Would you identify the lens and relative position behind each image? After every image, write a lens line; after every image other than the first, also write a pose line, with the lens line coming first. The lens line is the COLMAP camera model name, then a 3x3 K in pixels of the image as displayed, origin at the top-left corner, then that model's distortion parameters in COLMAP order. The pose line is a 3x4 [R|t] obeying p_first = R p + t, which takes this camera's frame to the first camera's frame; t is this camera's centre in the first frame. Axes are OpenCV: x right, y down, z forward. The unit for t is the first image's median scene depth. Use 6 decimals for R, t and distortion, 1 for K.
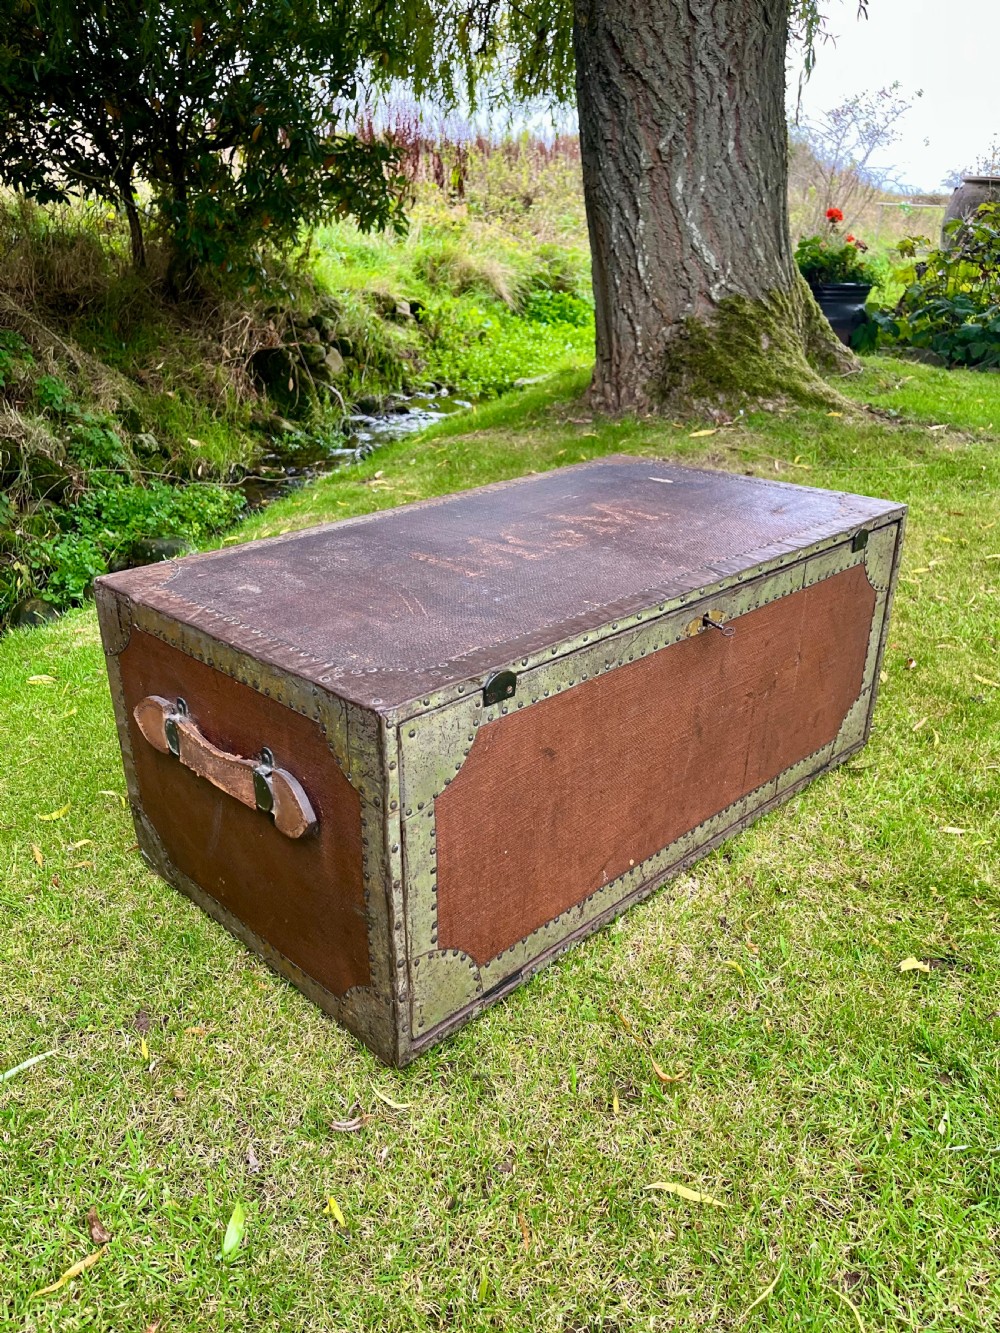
lens RADIAL K [[1024.3, 0, 505.4], [0, 1024.3, 676.5], [0, 0, 1]] dist [0.070157, -0.099315]
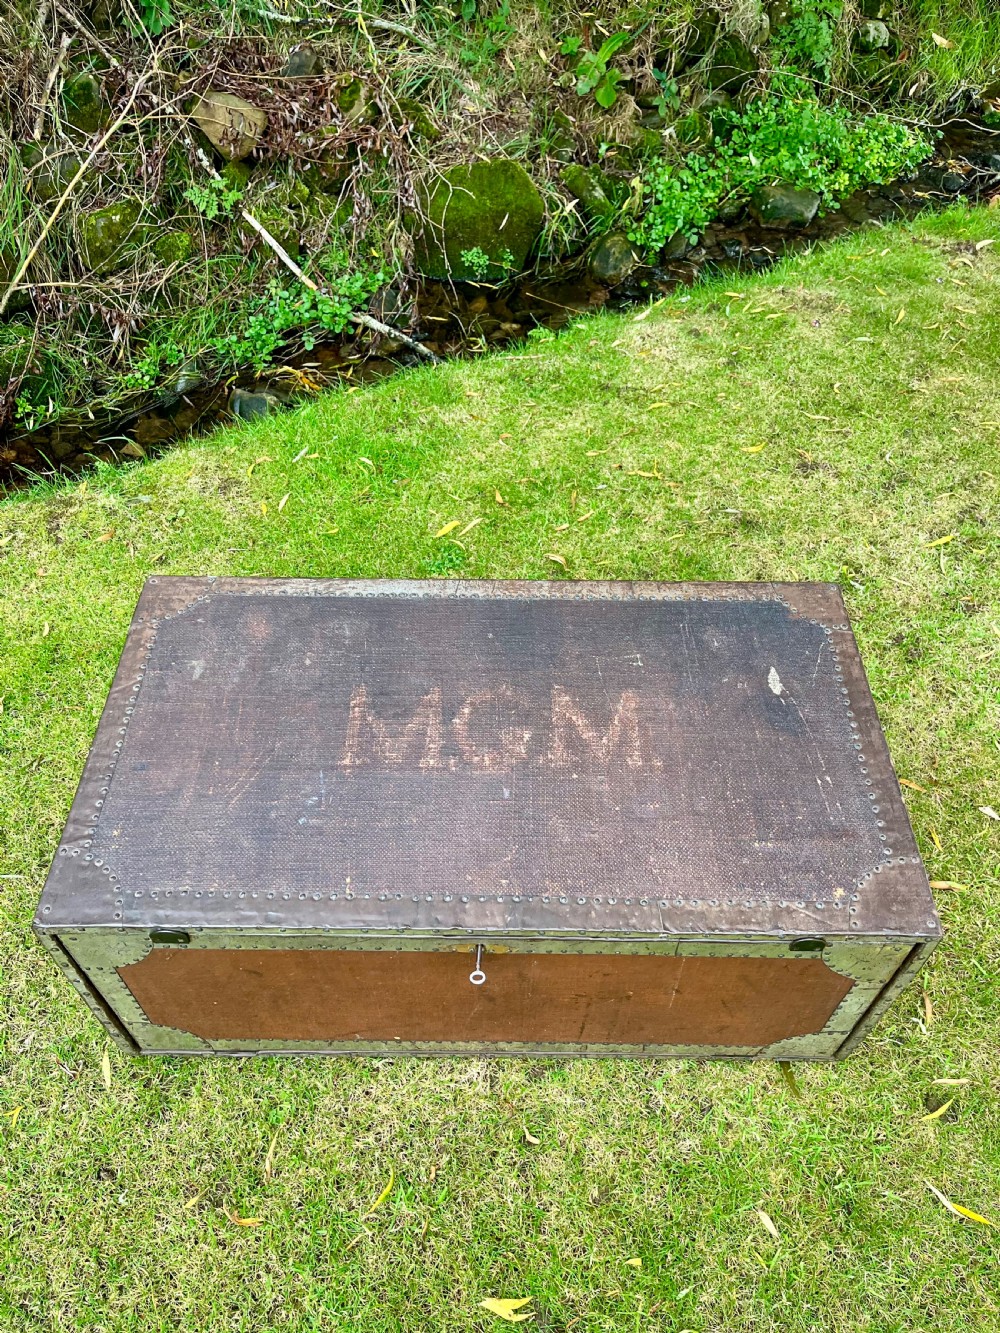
lens RADIAL K [[1024.3, 0, 509.3], [0, 1024.3, 684.6], [0, 0, 1]] dist [0.070157, -0.099315]
pose [[0.703894, 0.557967, -0.439552, 0.159514], [-0.300756, 0.794732, 0.527206, -0.243870], [0.643490, -0.238900, 0.727219, 0.121512]]
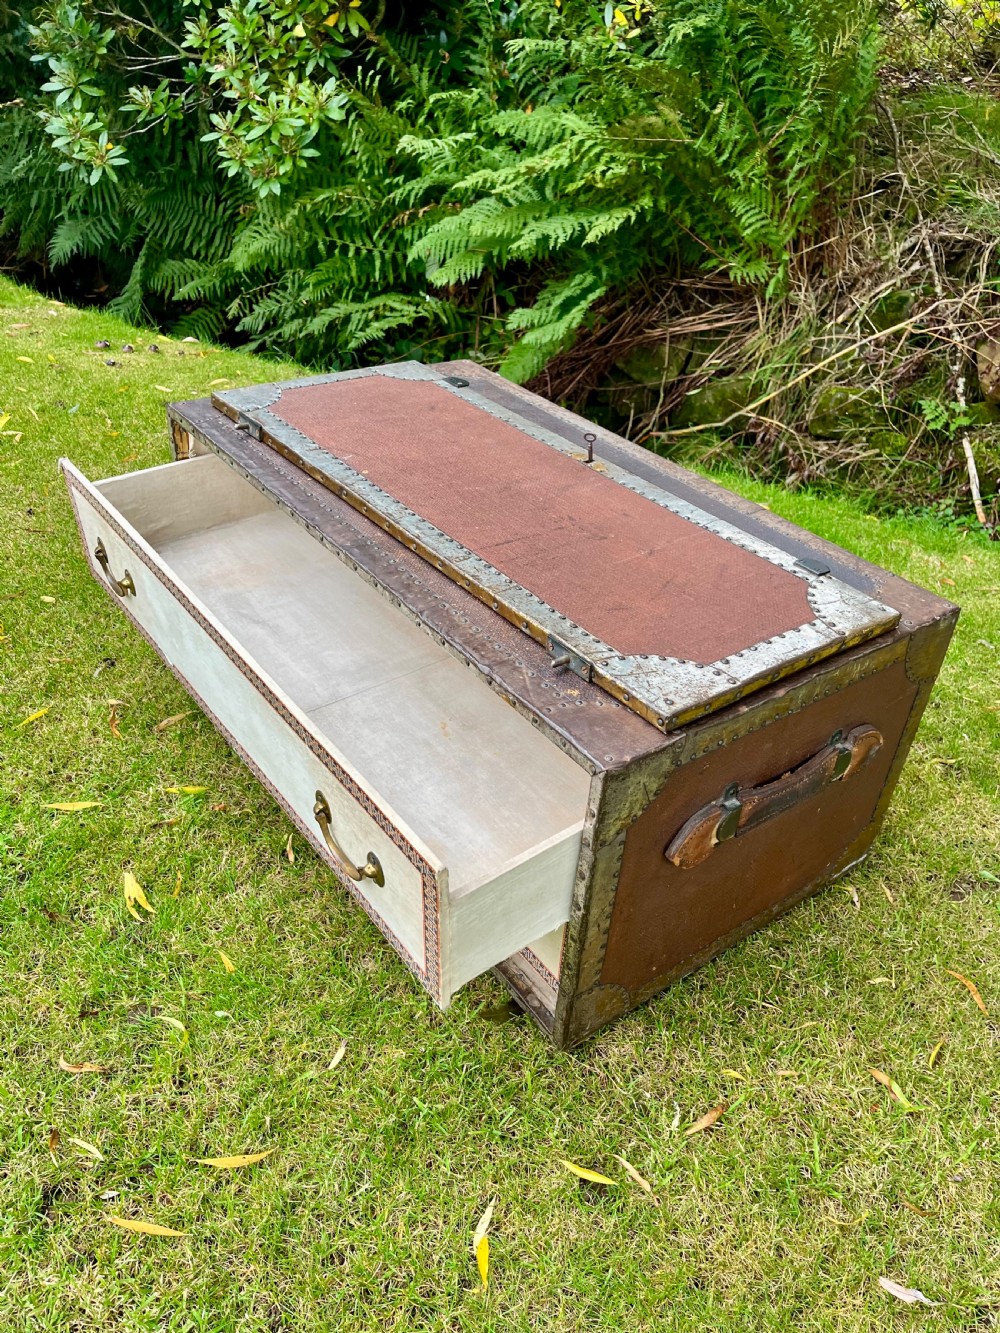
lens RADIAL K [[1024.3, 0, 499.1], [0, 1024.3, 679.6], [0, 0, 1]] dist [0.070157, -0.099315]
pose [[-0.152615, 0.557366, -0.816120, 0.341192], [-0.458638, 0.691542, 0.558051, -0.201696], [0.875420, 0.459471, 0.150090, 0.335039]]
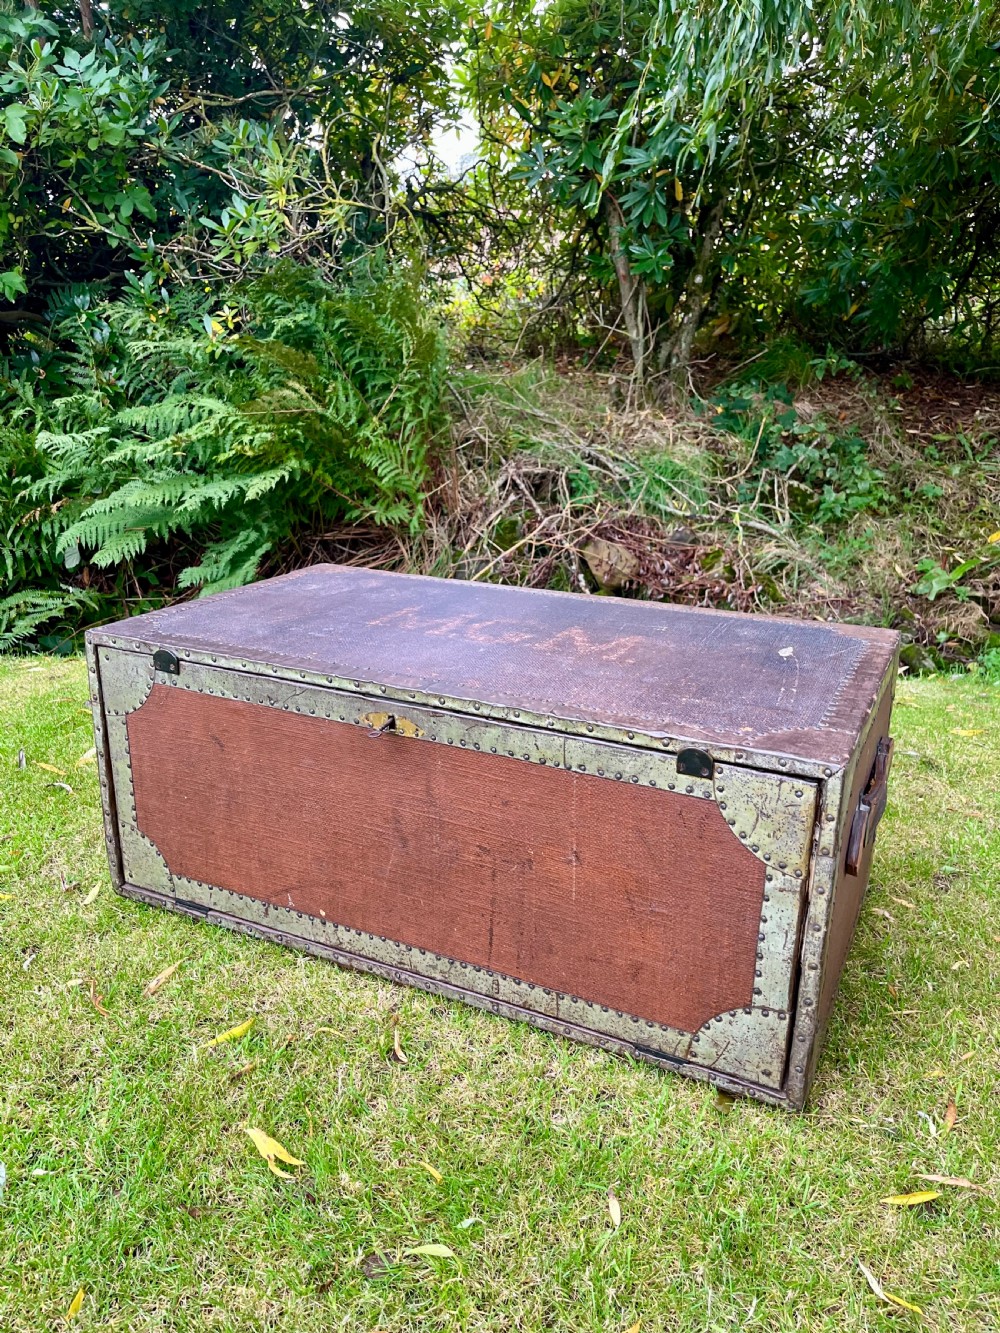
lens RADIAL K [[1027.0, 0, 496.6], [0, 1027.0, 664.7], [0, 0, 1]] dist [0.055224, -0.071080]
pose [[0.315778, 0.291708, -0.902879, 0.355307], [-0.393303, 0.906210, 0.155228, -0.096001], [0.863479, 0.306087, 0.400891, 0.215102]]
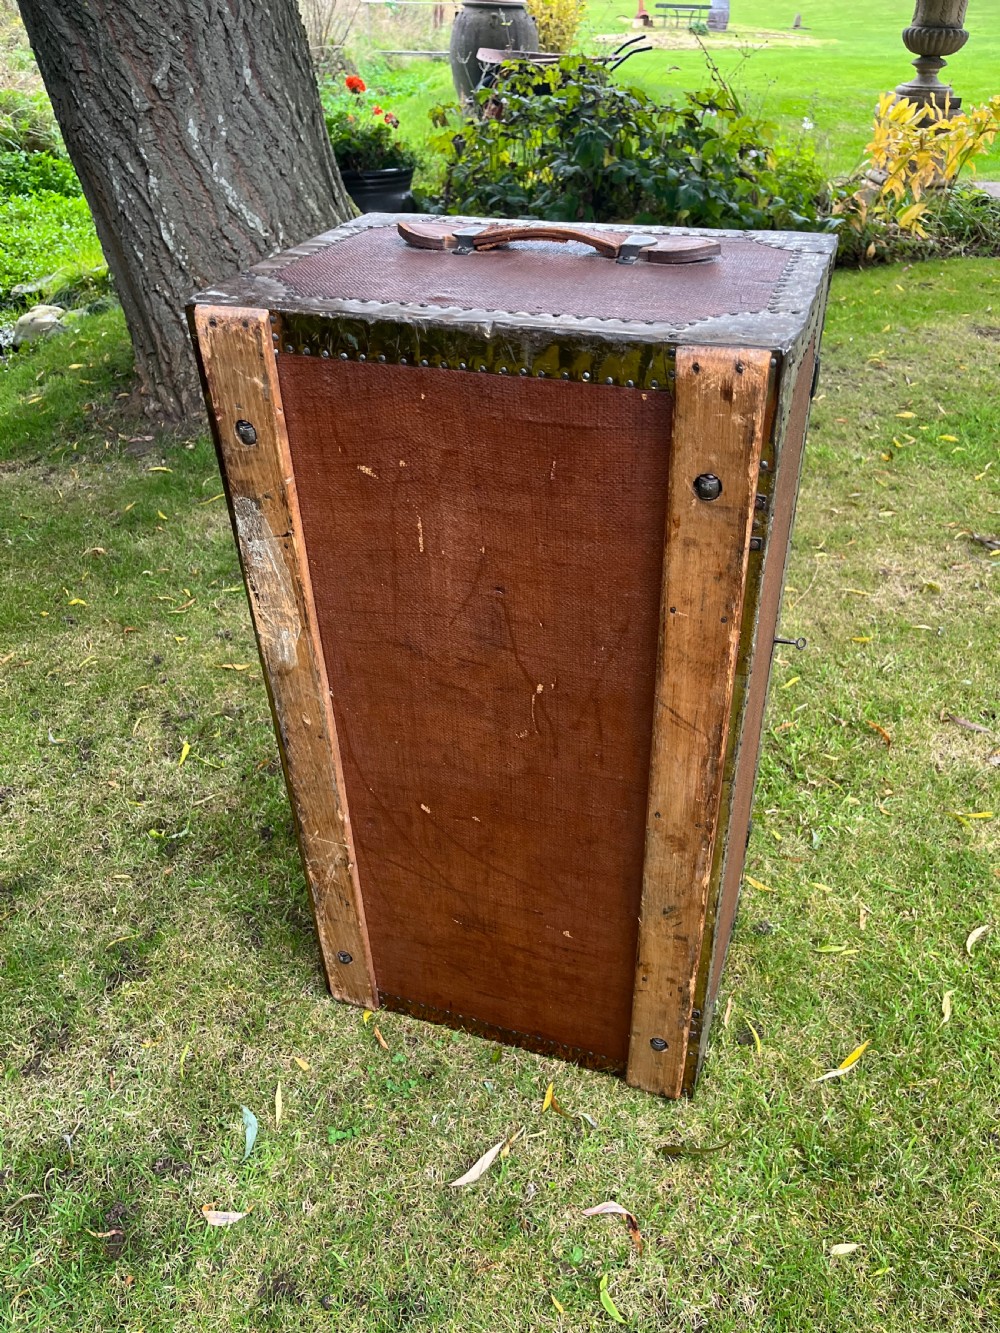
lens RADIAL K [[1024.3, 0, 517.7], [0, 1024.3, 666.3], [0, 0, 1]] dist [0.070157, -0.099315]
pose [[0.901035, -0.251091, 0.353681, 0.012797], [0.193733, 0.962524, 0.189777, -0.188514], [-0.388077, -0.102476, 0.915912, 0.158696]]
